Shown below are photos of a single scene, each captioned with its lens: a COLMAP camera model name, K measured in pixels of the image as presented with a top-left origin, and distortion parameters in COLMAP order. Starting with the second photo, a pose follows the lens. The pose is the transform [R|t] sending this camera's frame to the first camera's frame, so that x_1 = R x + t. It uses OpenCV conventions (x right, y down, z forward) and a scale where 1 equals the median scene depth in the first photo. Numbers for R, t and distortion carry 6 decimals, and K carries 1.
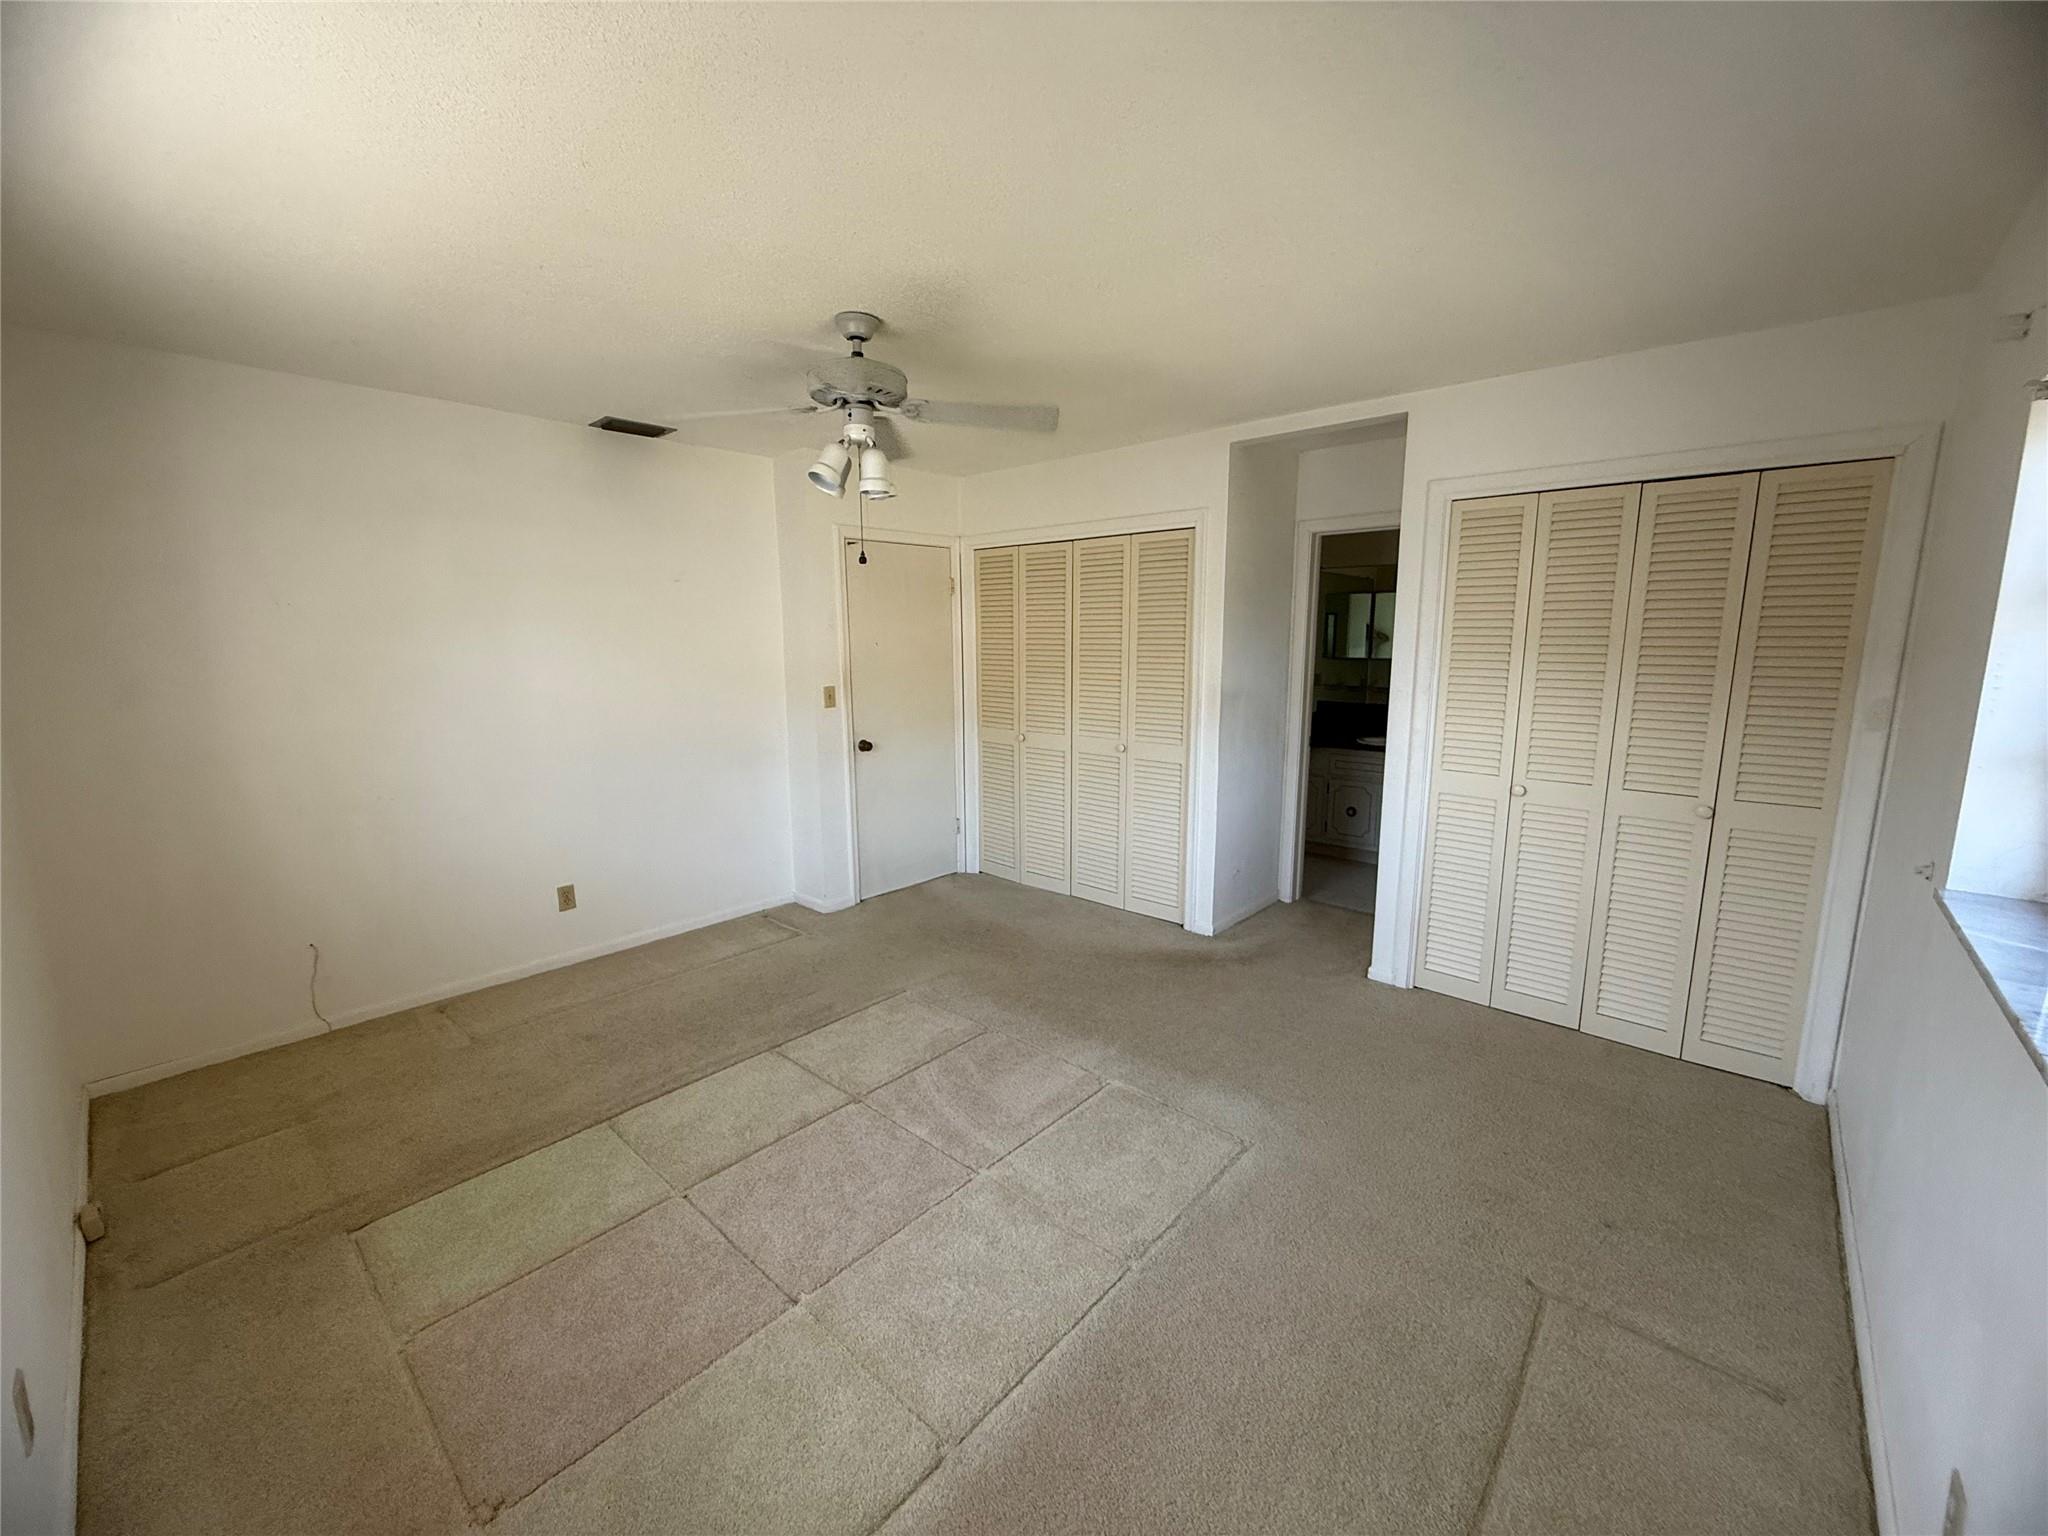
lens RADIAL K [[817.8, 0, 1008.4], [0, 817.8, 764.7], [0, 0, 1]] dist [-0.003258, 0.000644]
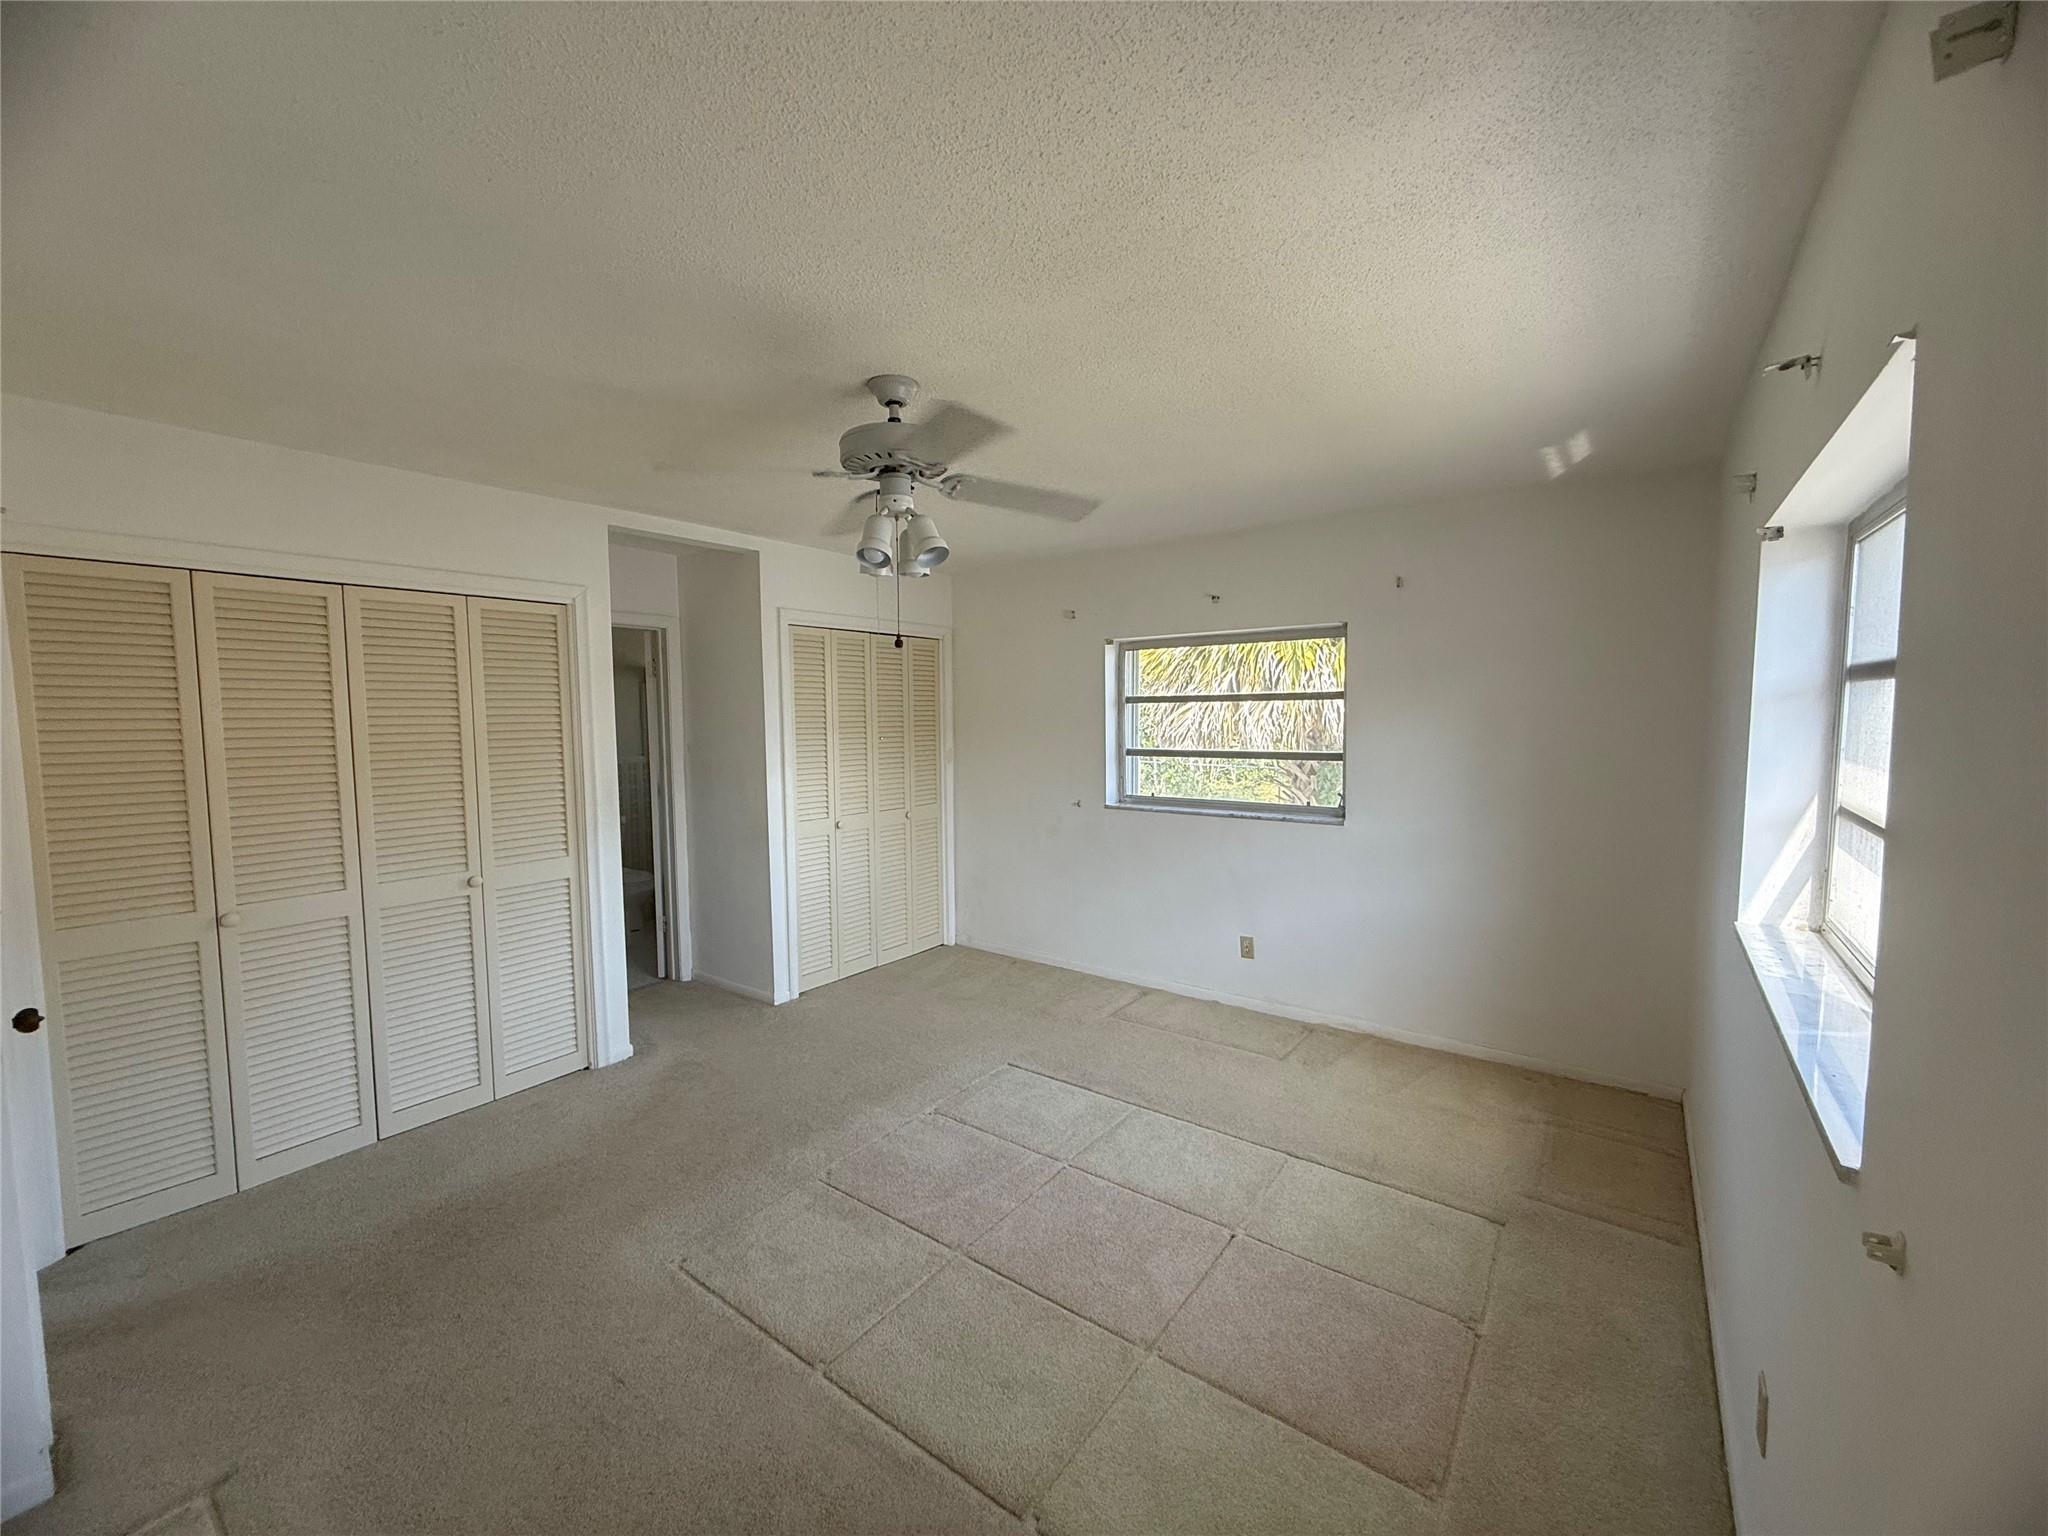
lens RADIAL K [[817.8, 0, 1008.1], [0, 817.8, 770.0], [0, 0, 1]] dist [-0.003258, 0.000644]
pose [[-0.095251, -0.059735, 0.993659, -0.727259], [0.177708, 0.981143, 0.076018, -0.102818], [-0.979463, 0.183822, -0.082840, 0.669025]]
